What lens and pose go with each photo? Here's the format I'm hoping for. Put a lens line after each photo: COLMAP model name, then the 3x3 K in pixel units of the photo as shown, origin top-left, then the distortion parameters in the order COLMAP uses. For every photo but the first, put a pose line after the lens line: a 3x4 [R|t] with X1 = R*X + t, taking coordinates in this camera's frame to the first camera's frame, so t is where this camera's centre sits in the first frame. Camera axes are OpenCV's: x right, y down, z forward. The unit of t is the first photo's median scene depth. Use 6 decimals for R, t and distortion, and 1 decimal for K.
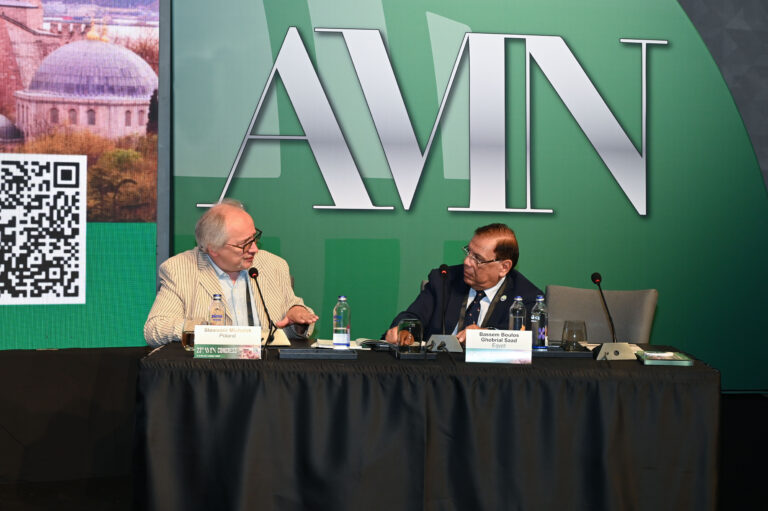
lens RADIAL K [[1402.5, 0, 384.0], [0, 1402.5, 255.5], [0, 0, 1]] dist [-0.006039, -0.019310]
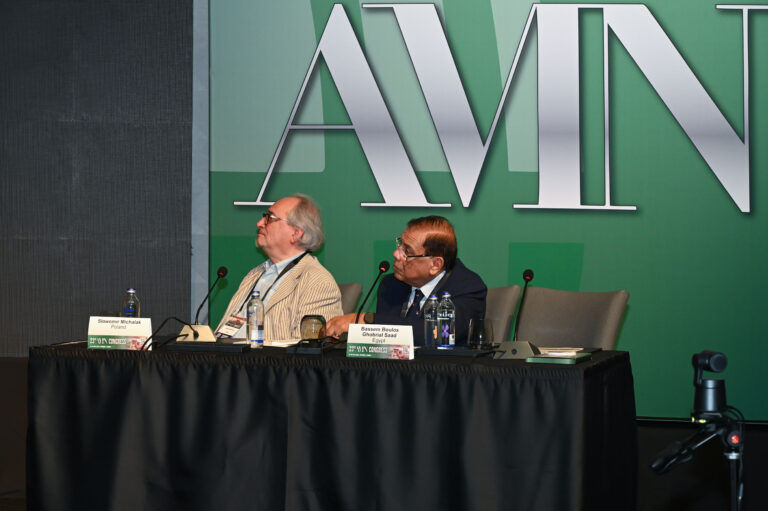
lens RADIAL K [[2060.6, 0, 384.0], [0, 2060.6, 255.5], [0, 0, 1]] dist [-0.041118, 0.006395]
pose [[0.965028, 0.001276, -0.262145, 0.306527], [-0.005597, 0.999861, -0.015735, 0.018294], [0.262088, 0.016652, 0.964900, -0.257770]]
